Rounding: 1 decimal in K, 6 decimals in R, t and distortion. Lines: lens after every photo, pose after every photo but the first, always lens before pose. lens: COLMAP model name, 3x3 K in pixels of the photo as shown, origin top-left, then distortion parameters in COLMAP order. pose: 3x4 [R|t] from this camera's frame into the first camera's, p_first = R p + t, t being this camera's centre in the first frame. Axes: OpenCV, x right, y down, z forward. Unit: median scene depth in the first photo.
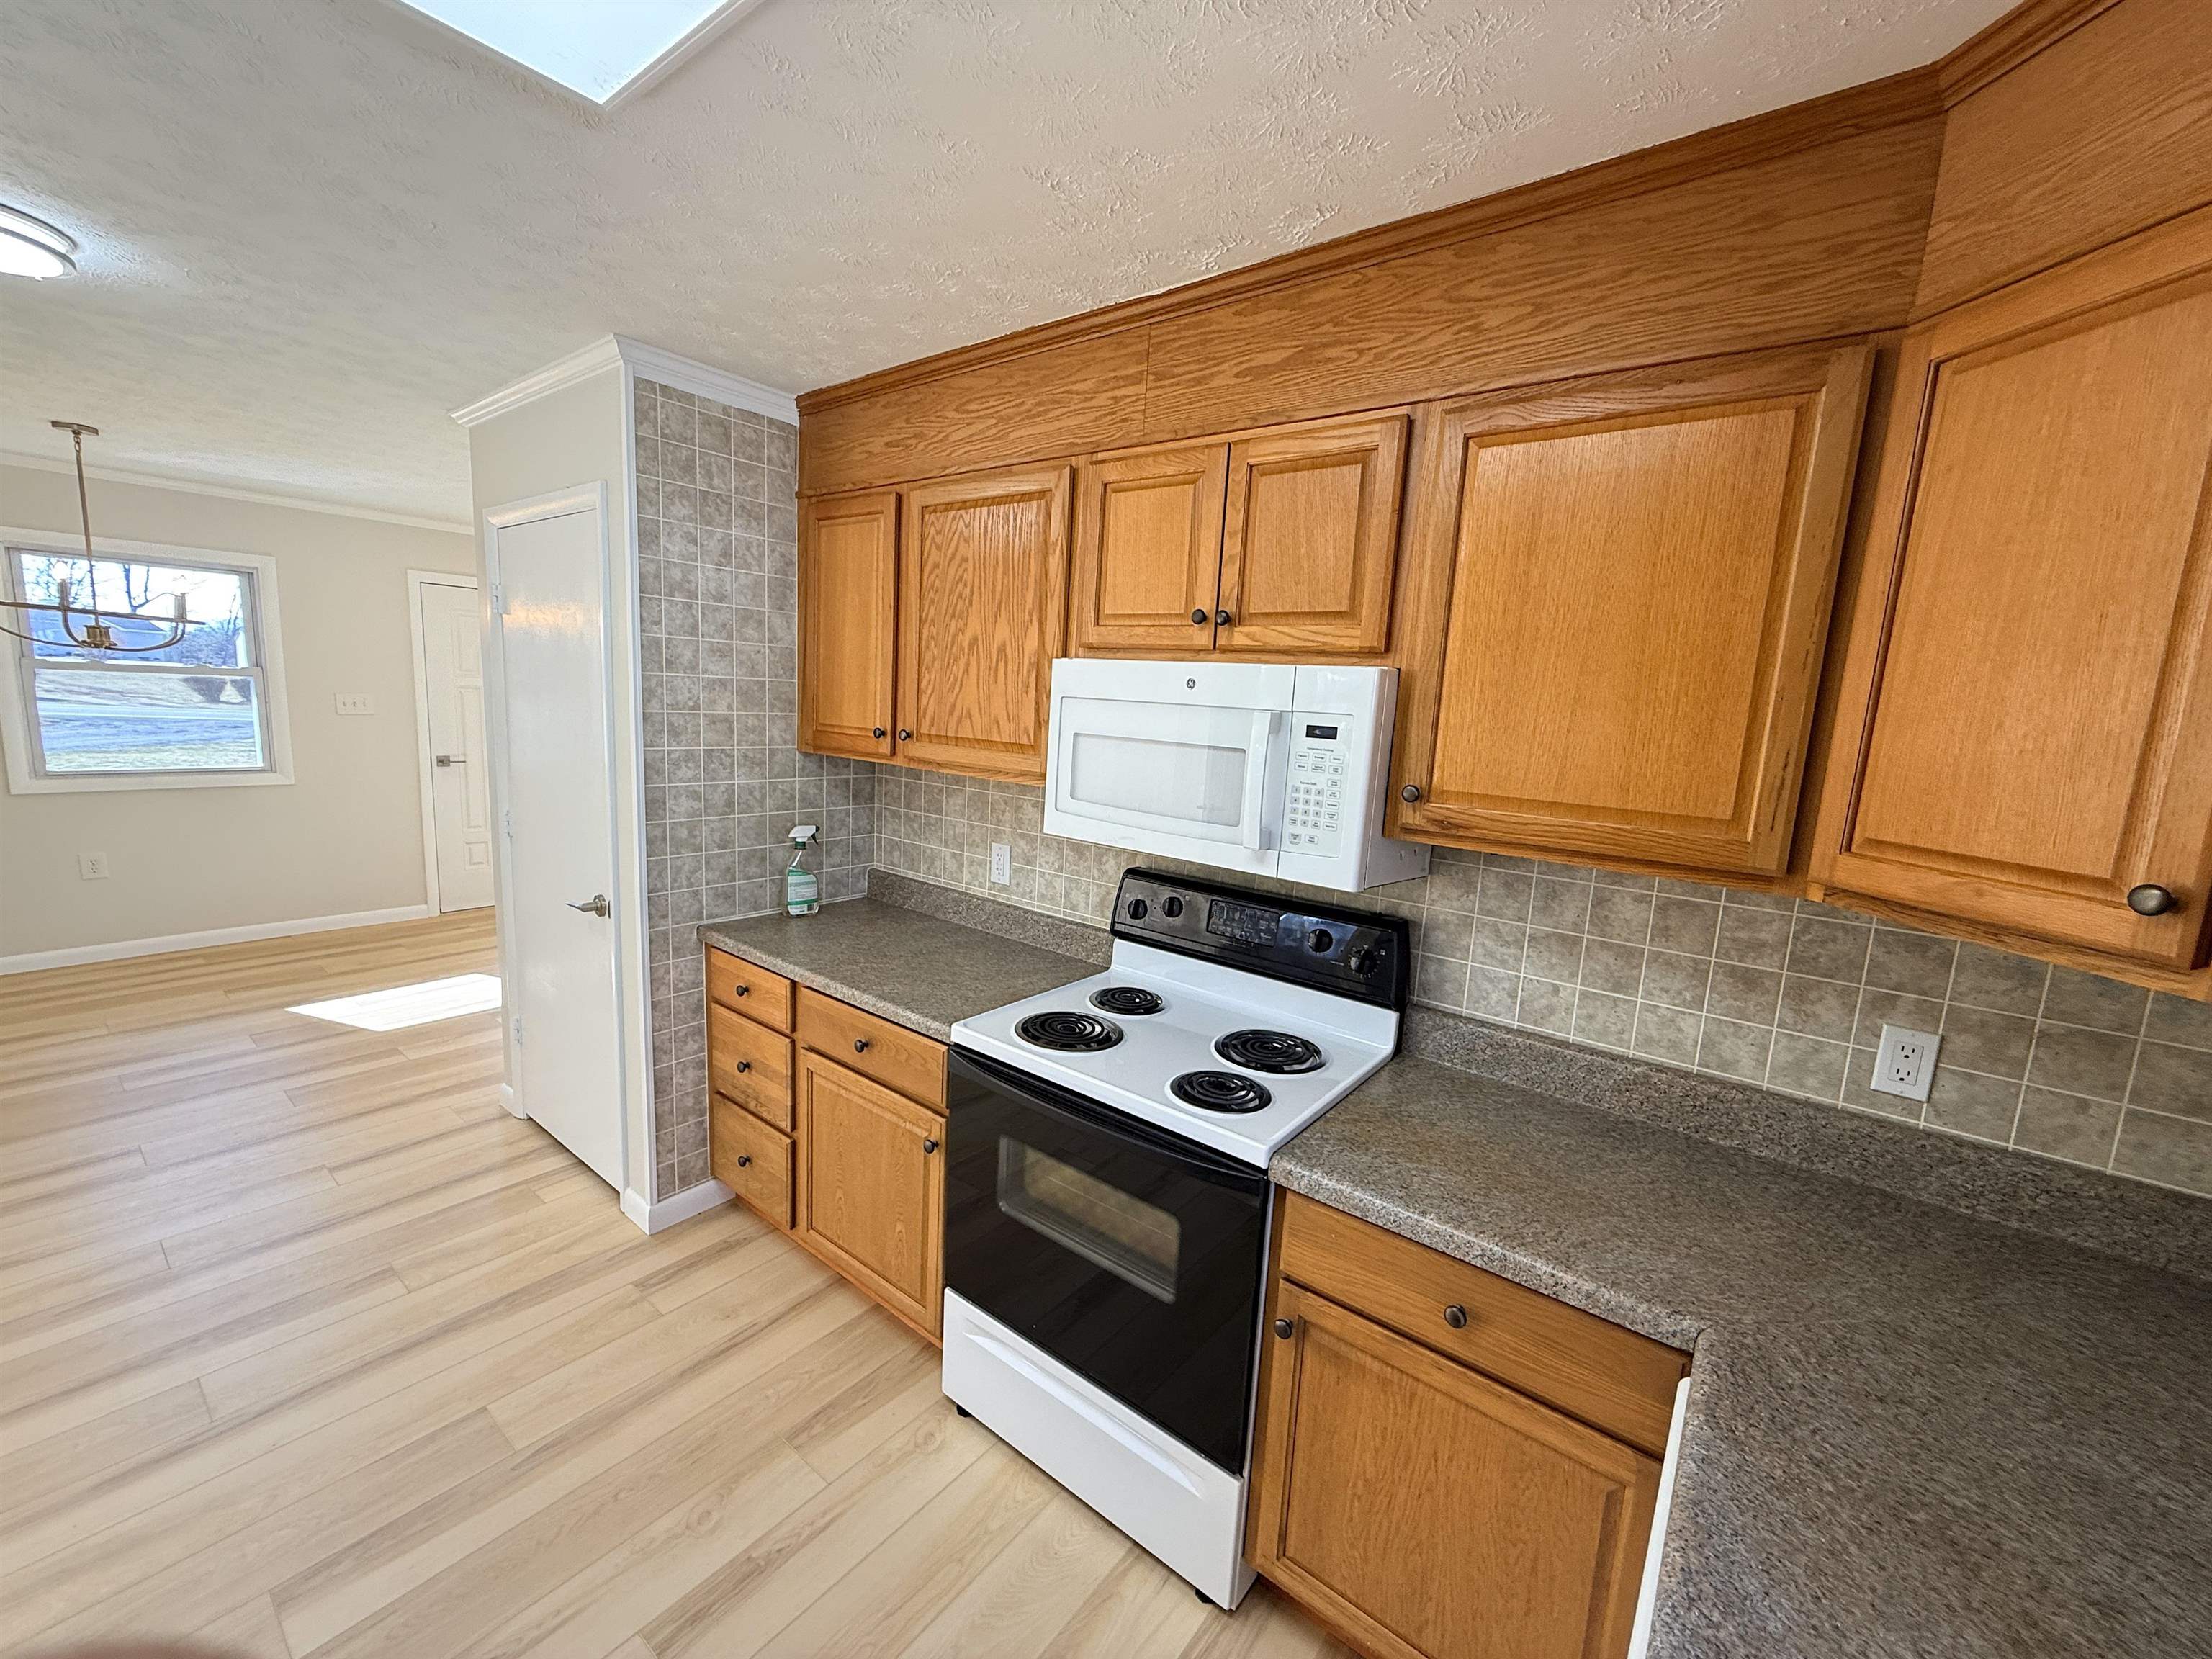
lens RADIAL K [[881.6, 0, 1102.0], [0, 881.6, 823.7], [0, 0, 1]] dist [-0.000646, -0.000264]
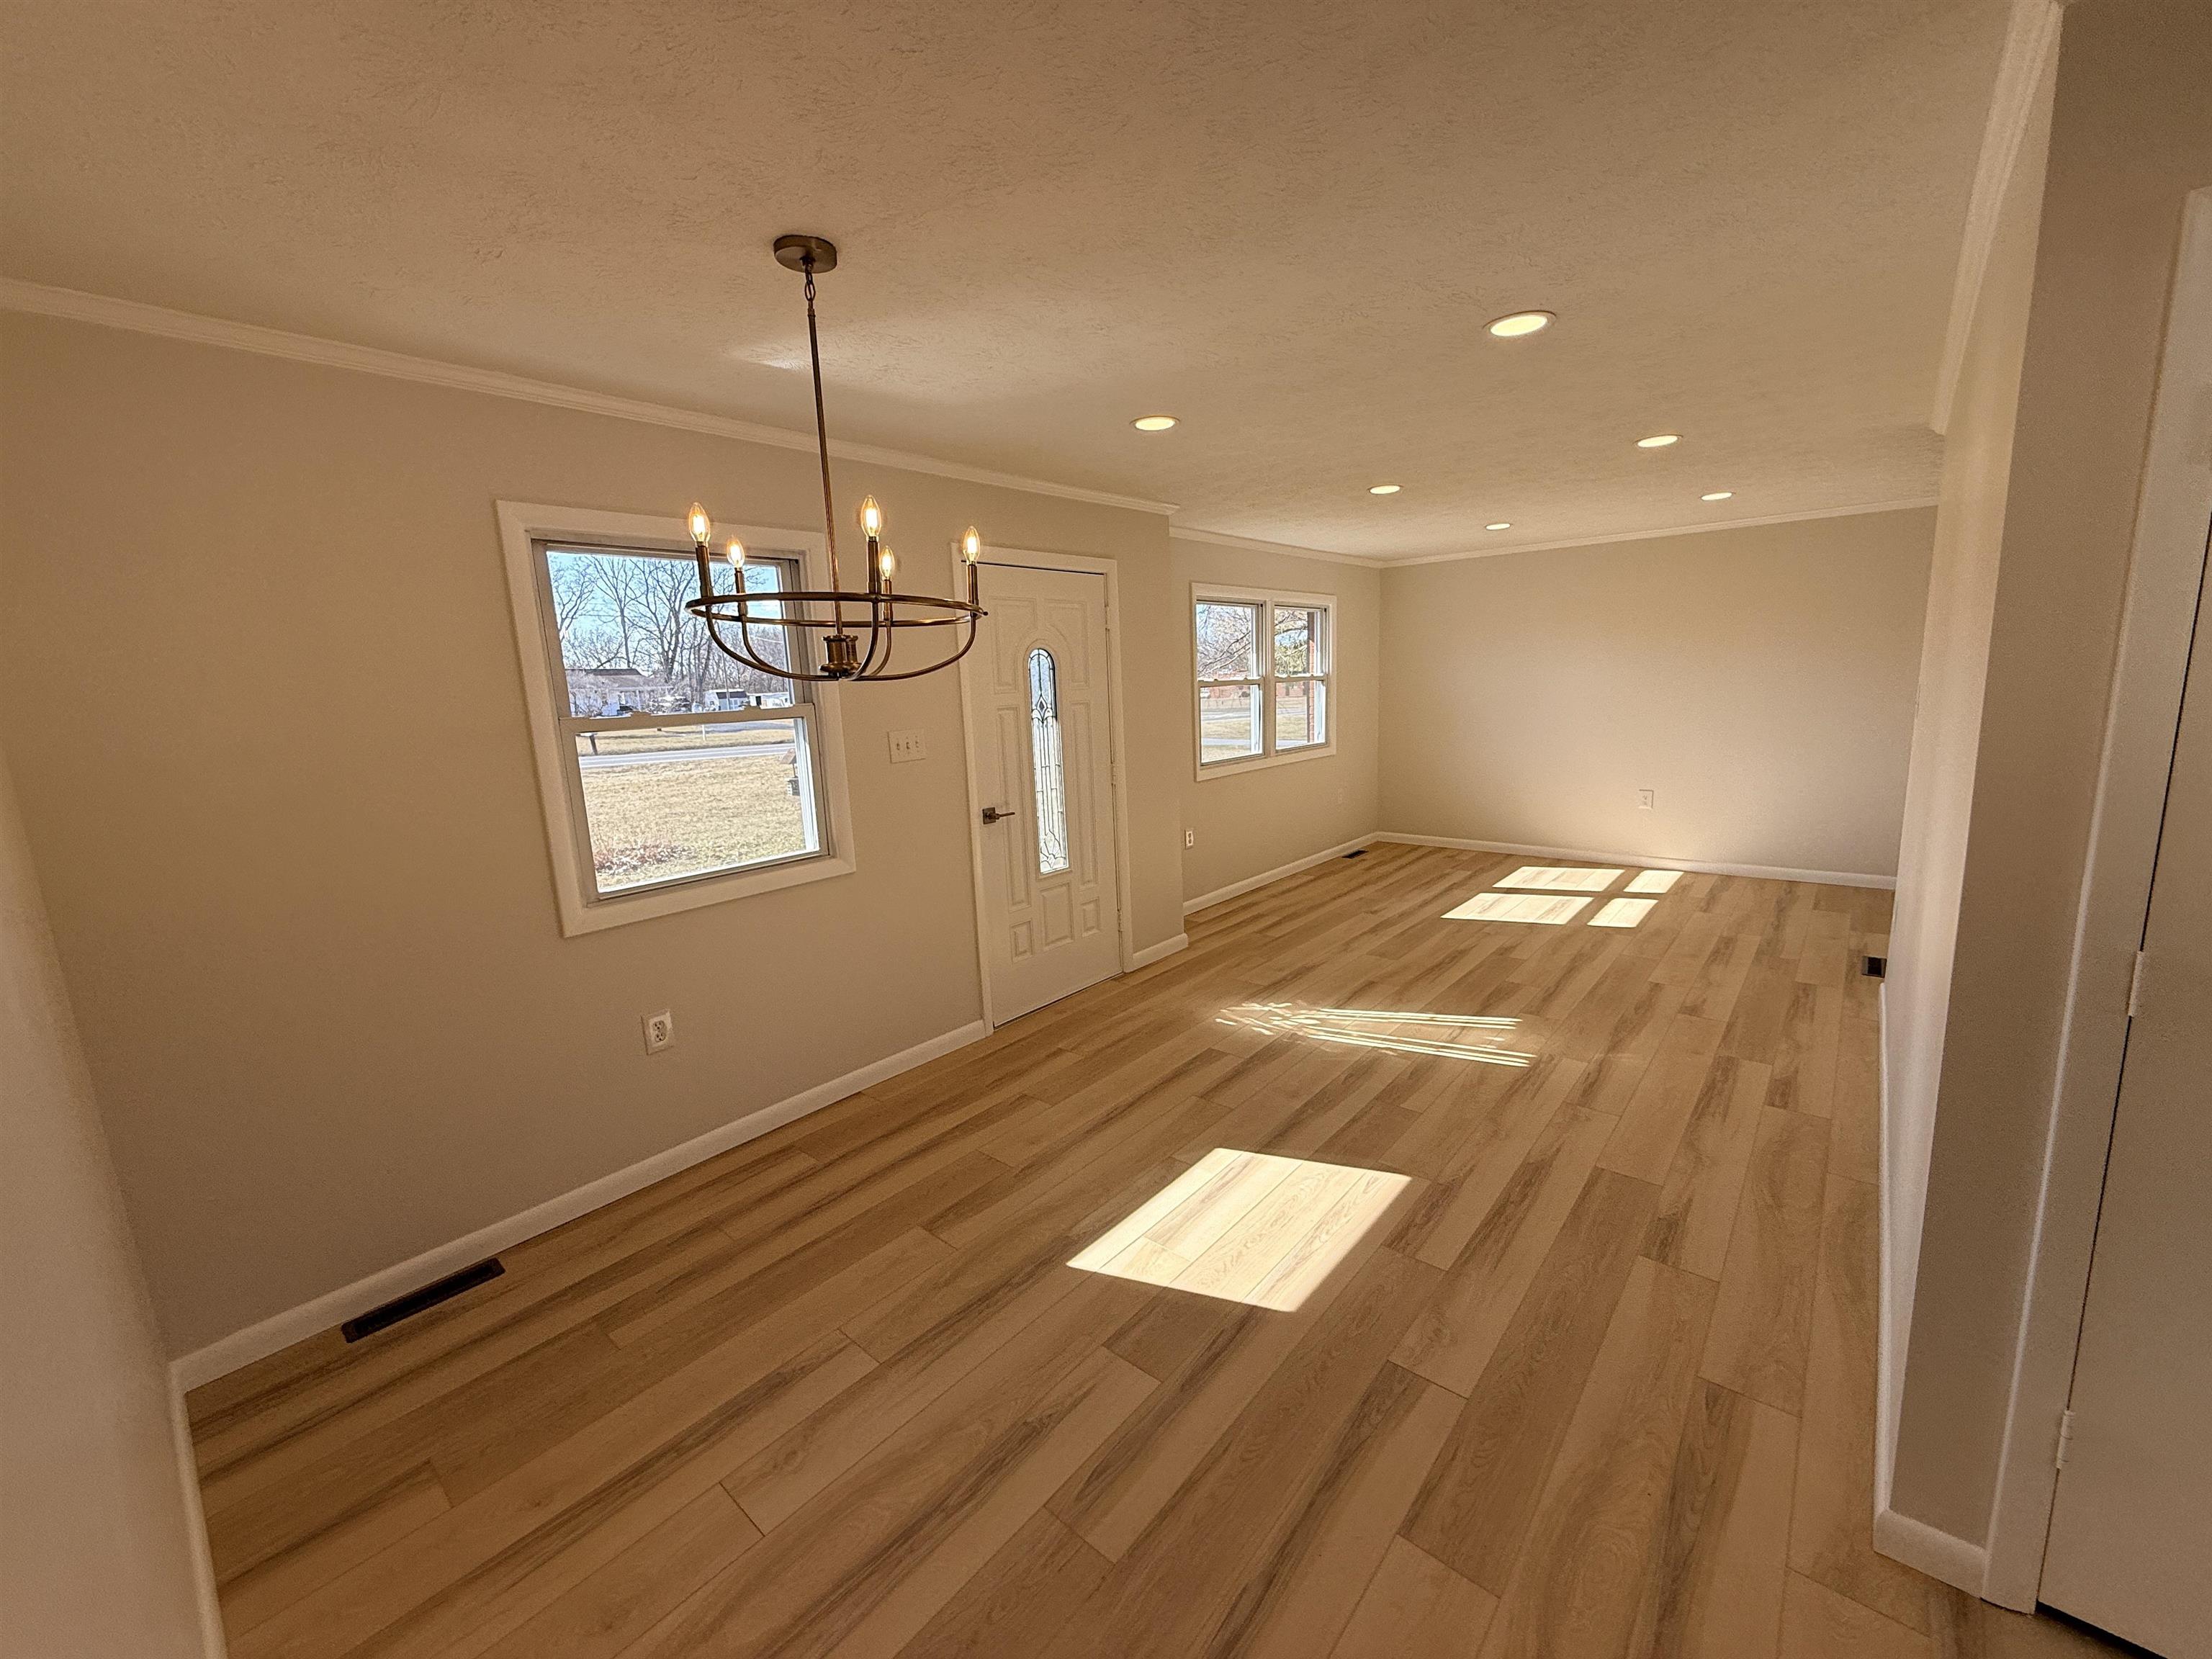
lens RADIAL K [[881.6, 0, 1107.5], [0, 881.6, 830.1], [0, 0, 1]] dist [-0.000646, -0.000264]
pose [[0.995197, -0.080602, -0.055559, -0.754253], [0.082146, 0.996279, 0.026091, -0.086036], [0.053250, -0.030529, 0.998114, 0.370905]]
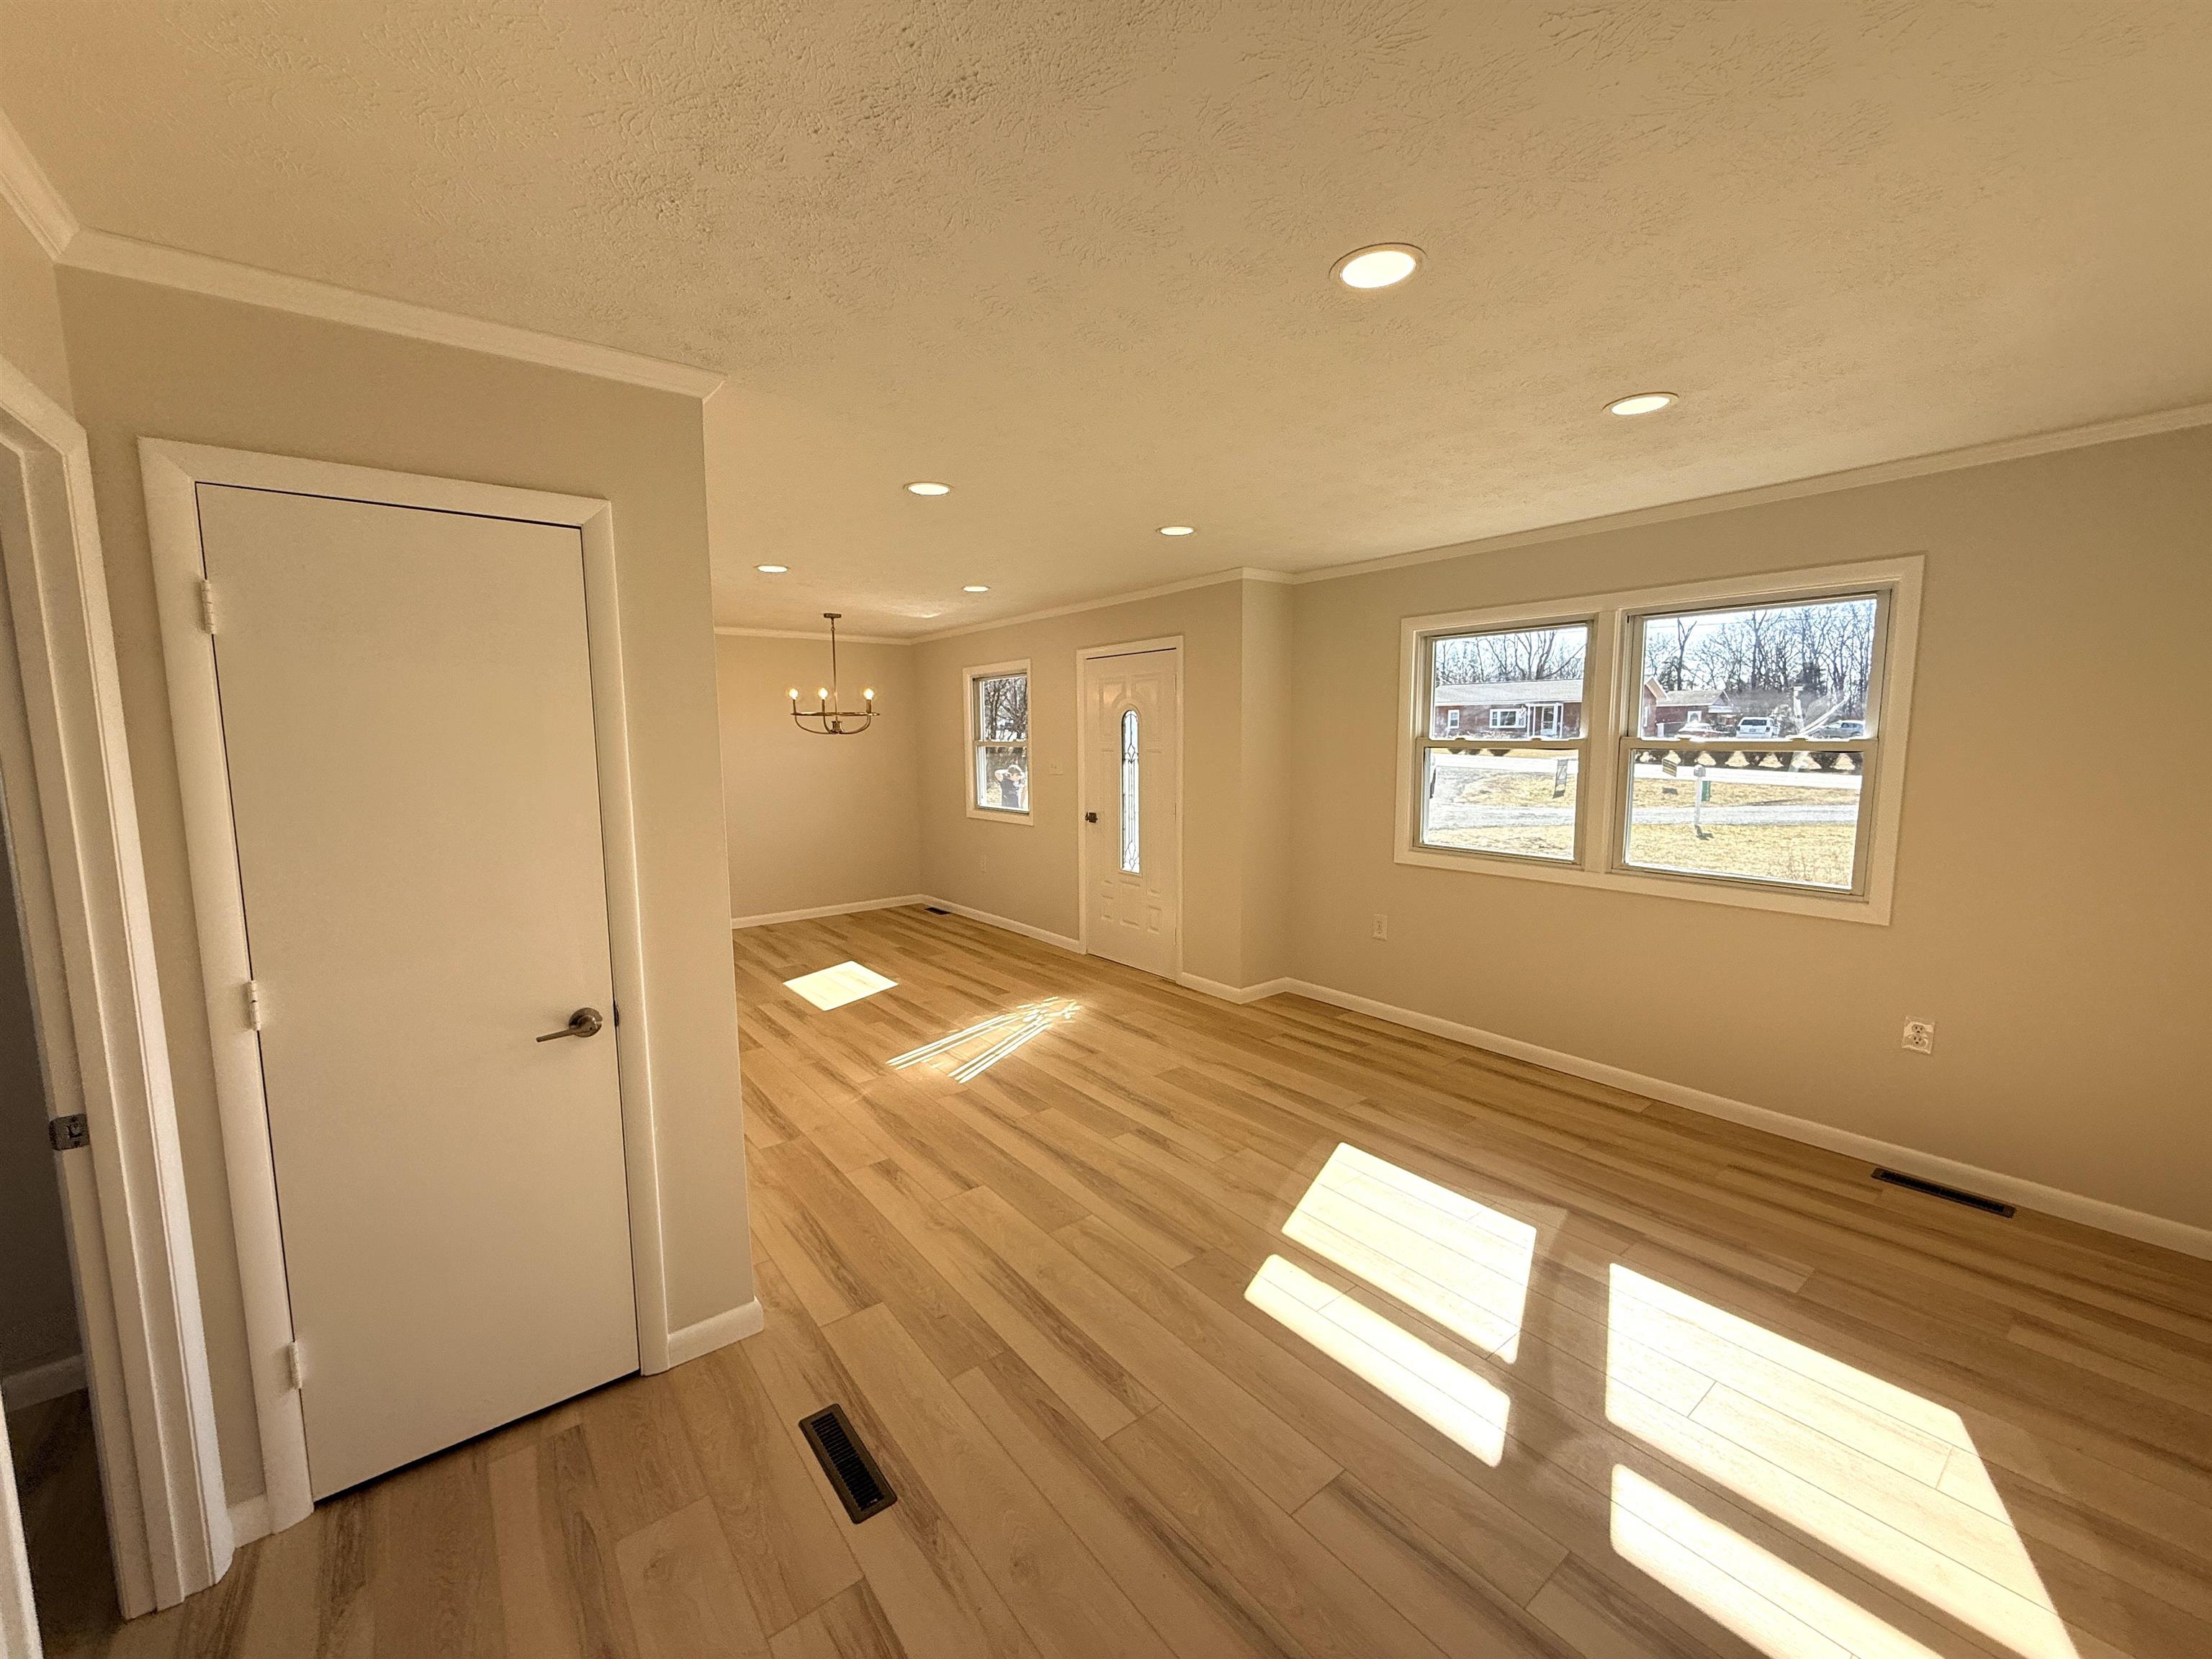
lens RADIAL K [[881.6, 0, 1100.2], [0, 881.6, 834.8], [0, 0, 1]] dist [-0.000646, -0.000264]
pose [[-0.244892, 0.068351, -0.967138, 0.388844], [-0.138668, 0.984788, 0.104711, -0.204118], [0.959583, 0.159754, -0.231689, 1.554142]]
